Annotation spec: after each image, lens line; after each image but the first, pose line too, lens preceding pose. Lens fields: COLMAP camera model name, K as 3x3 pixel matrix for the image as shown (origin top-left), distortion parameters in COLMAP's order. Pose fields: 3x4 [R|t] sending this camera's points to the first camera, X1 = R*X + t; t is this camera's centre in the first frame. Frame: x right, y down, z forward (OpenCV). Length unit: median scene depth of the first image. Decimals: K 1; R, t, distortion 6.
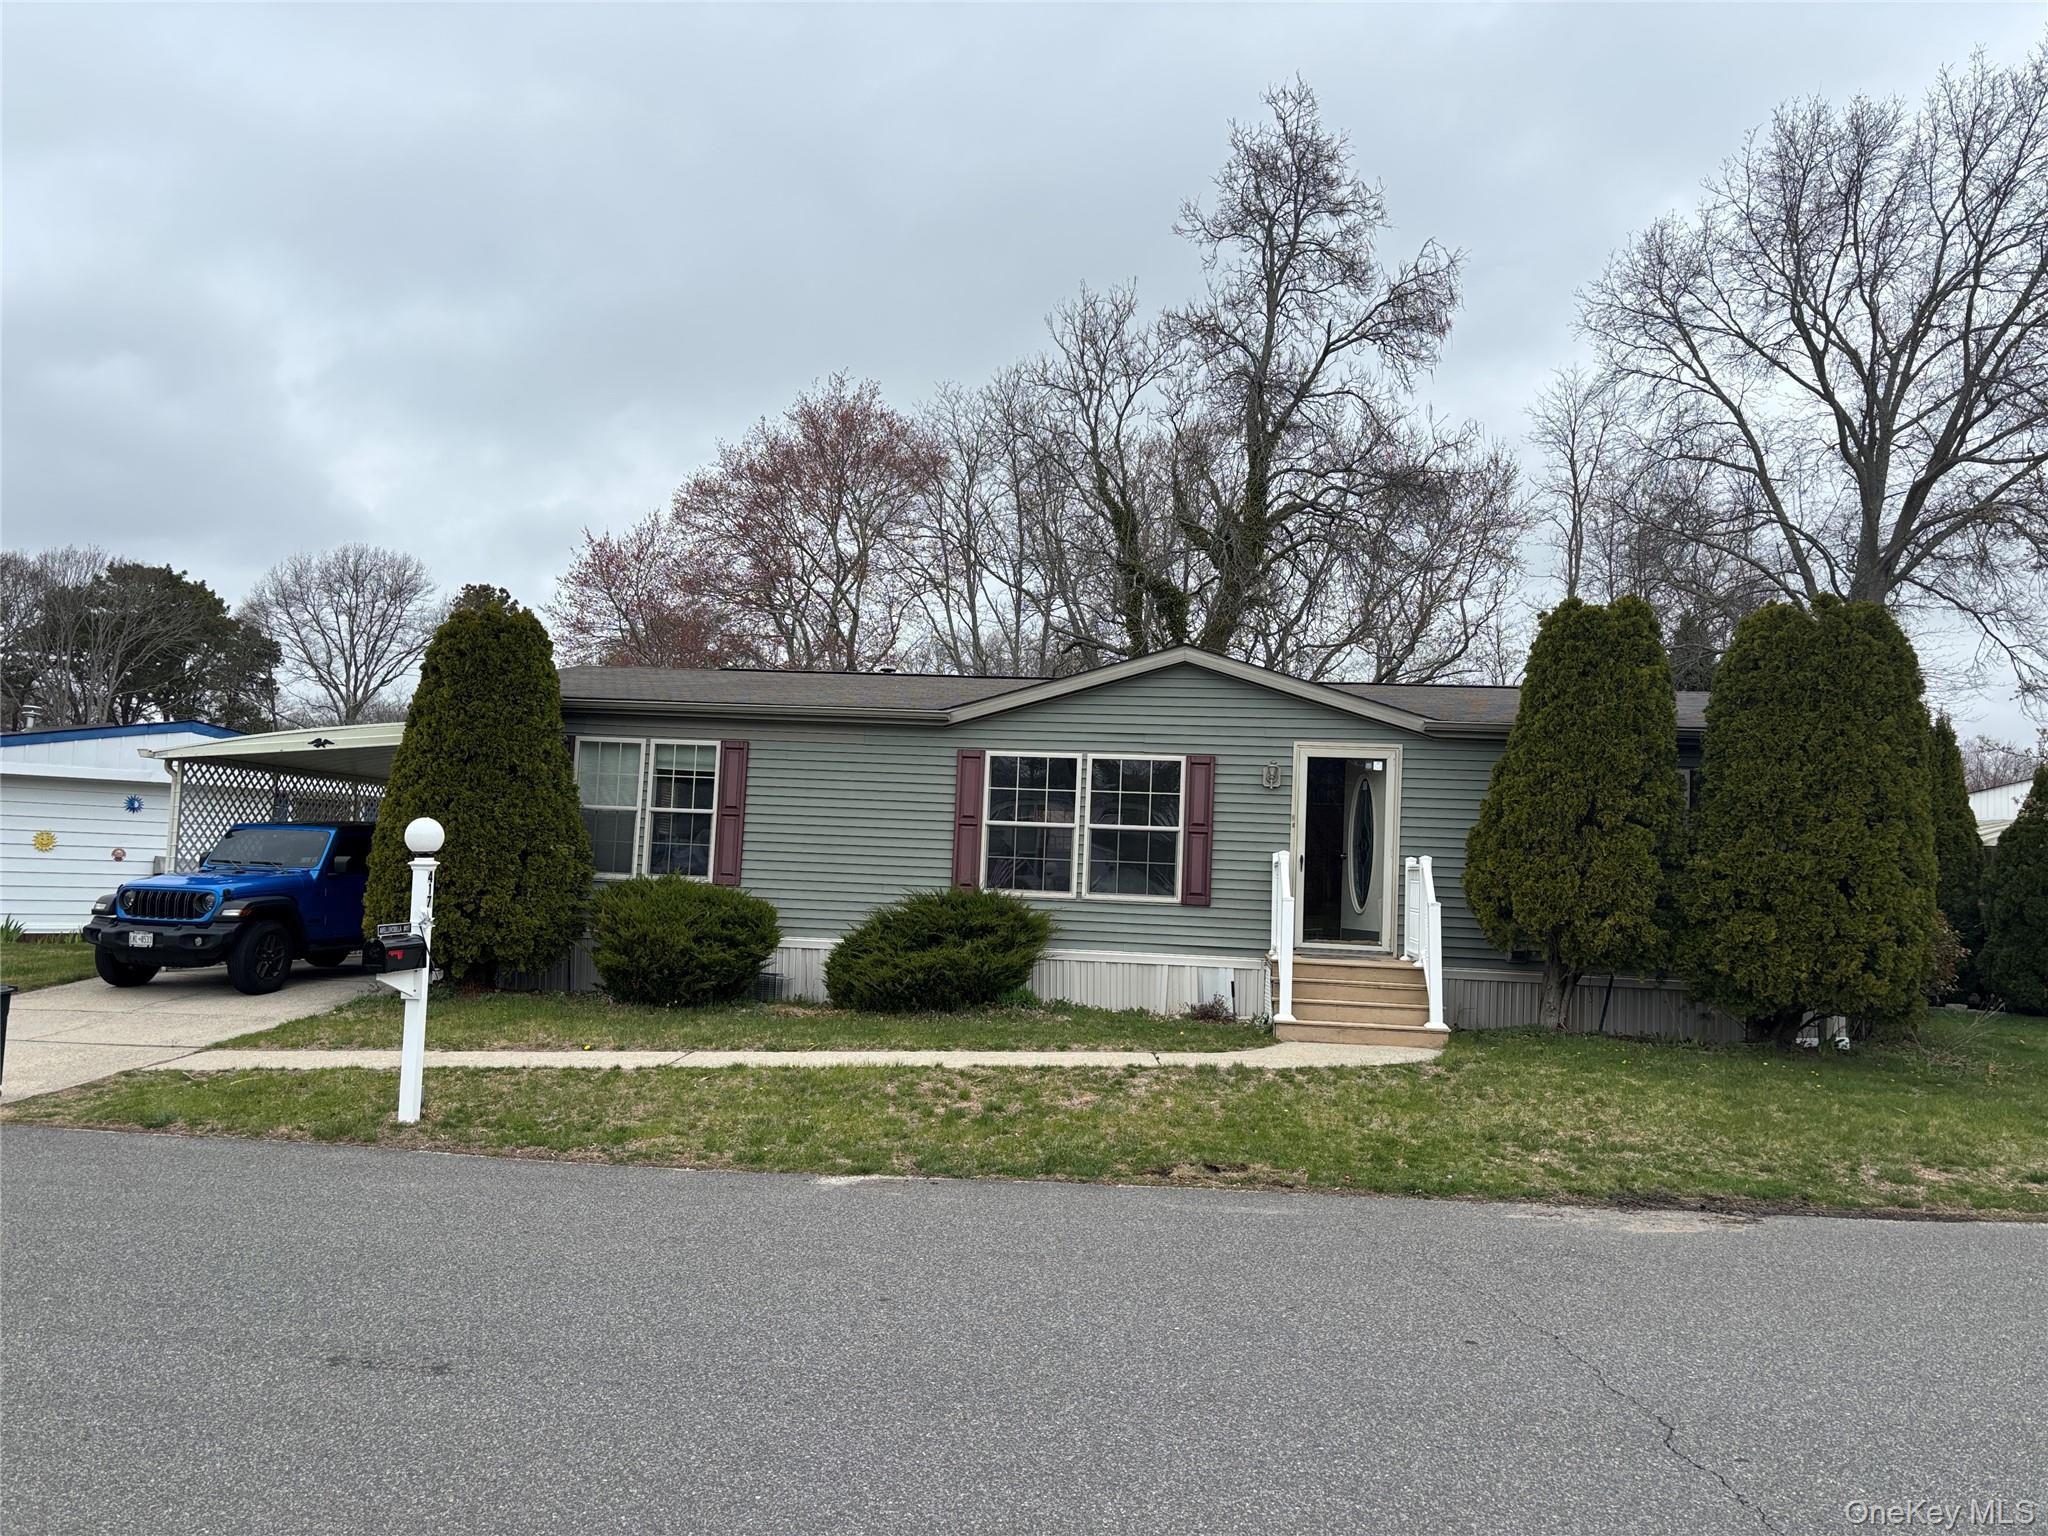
lens RADIAL K [[1581.8, 0, 1040.2], [0, 1581.8, 783.0], [0, 0, 1]] dist [0.042666, -0.038041]
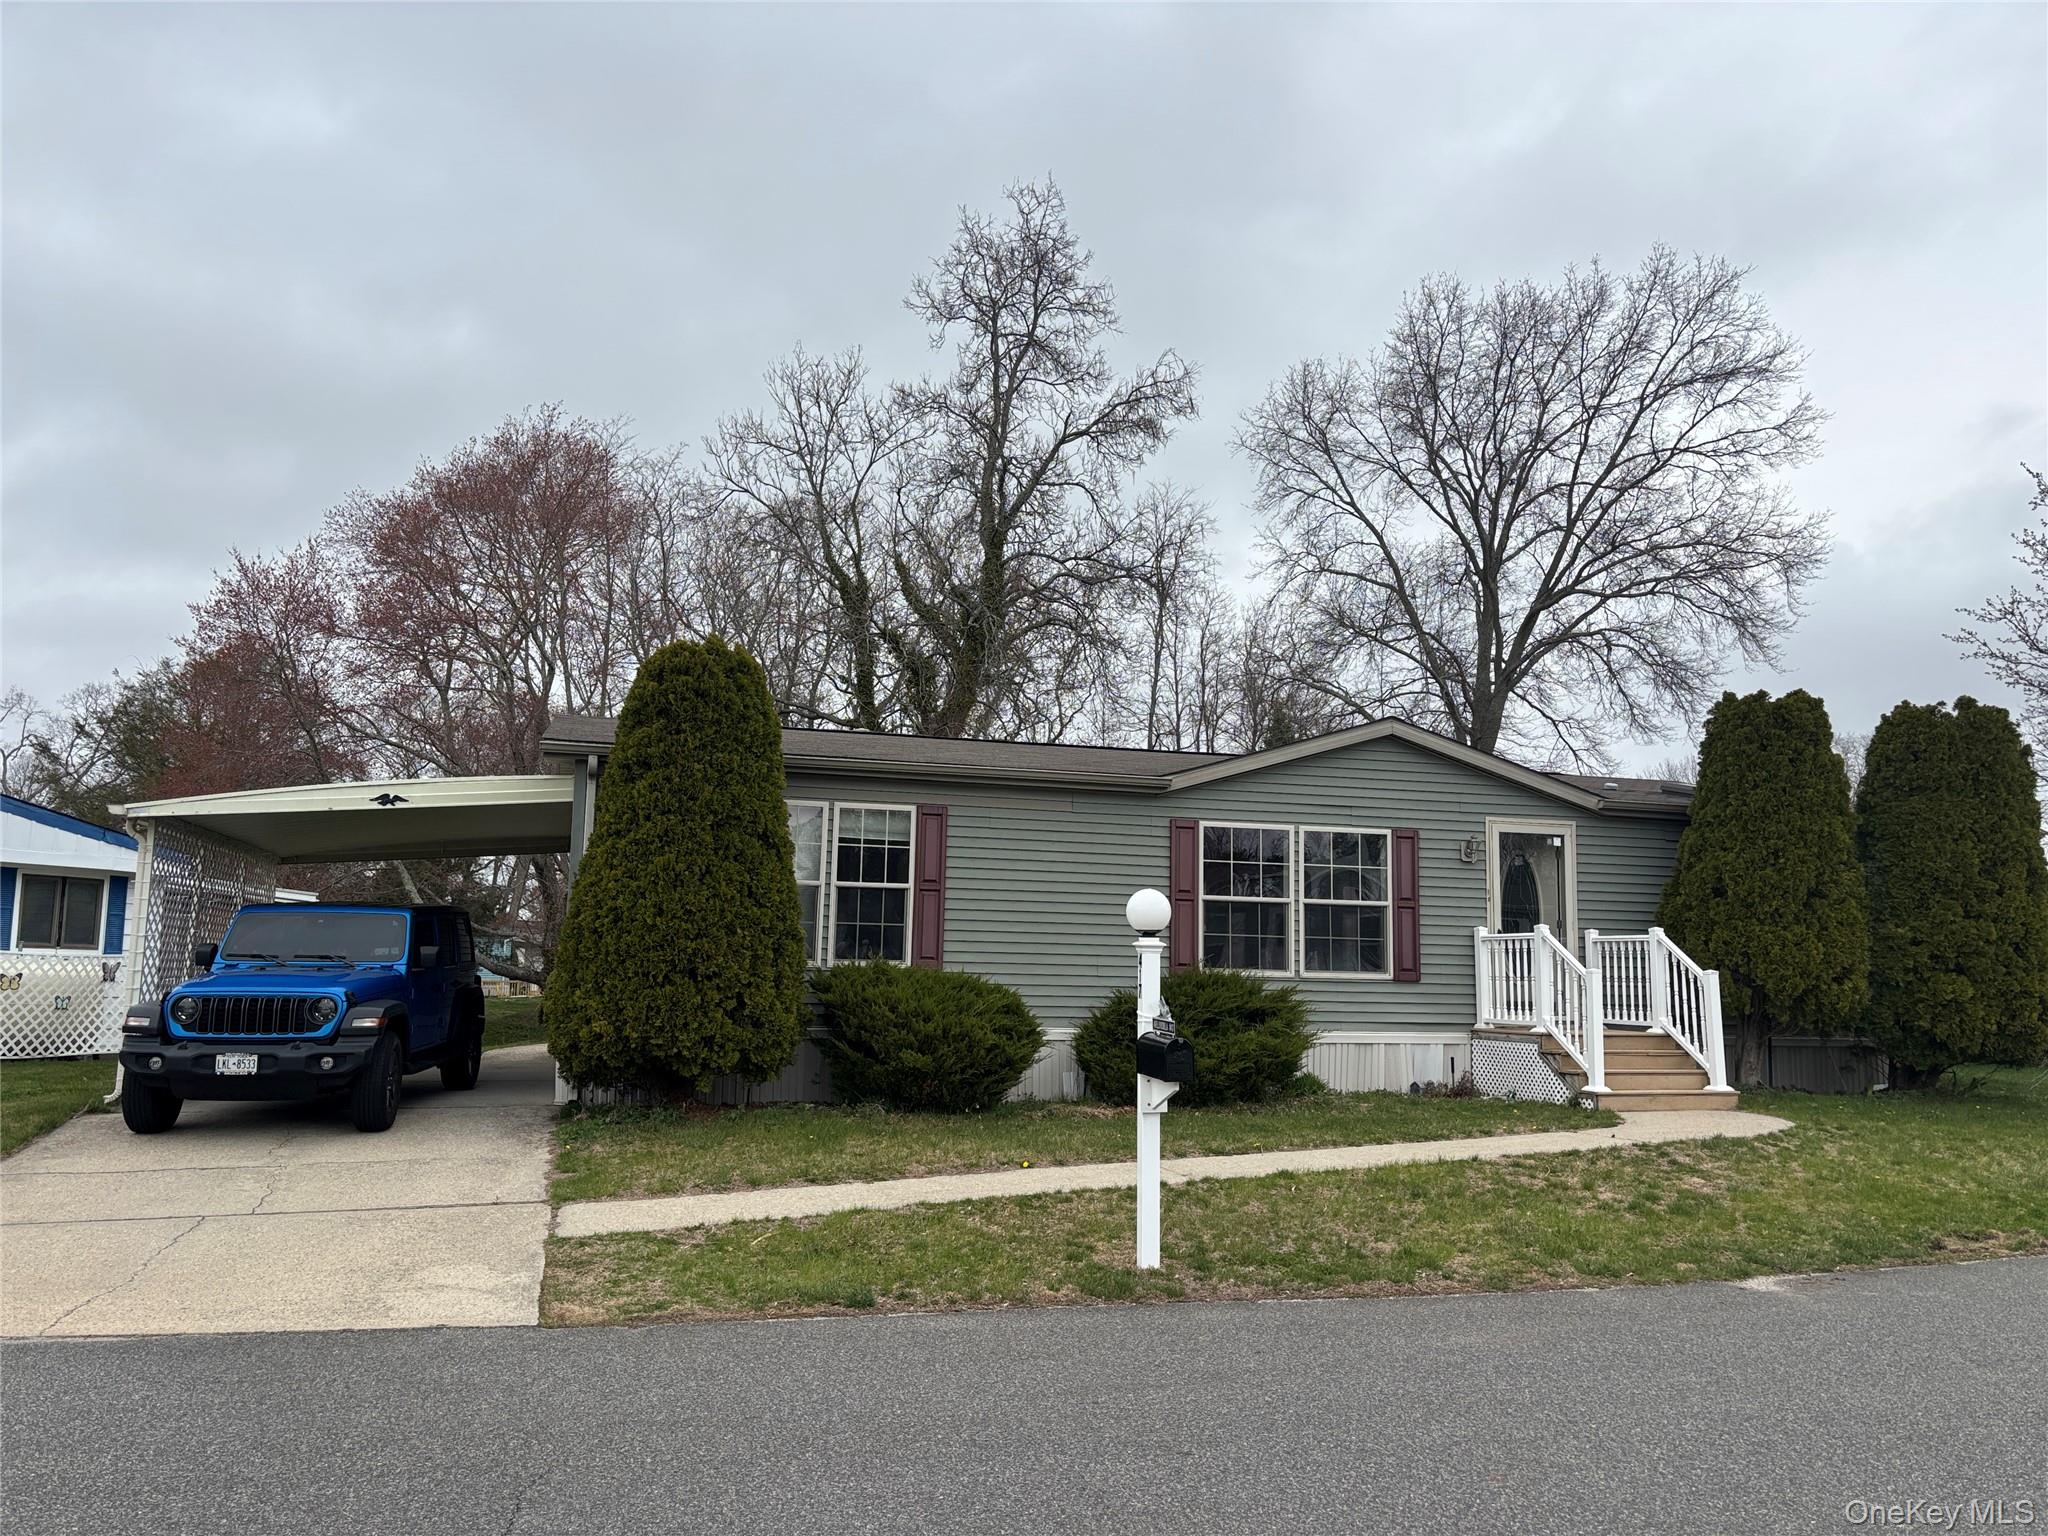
lens RADIAL K [[1581.8, 0, 1026.8], [0, 1581.8, 747.4], [0, 0, 1]] dist [0.042666, -0.038041]
pose [[0.916701, 0.033690, 0.398152, -0.511419], [-0.003877, 0.997142, -0.075448, 0.007360], [-0.399556, 0.067620, 0.914212, 0.176899]]
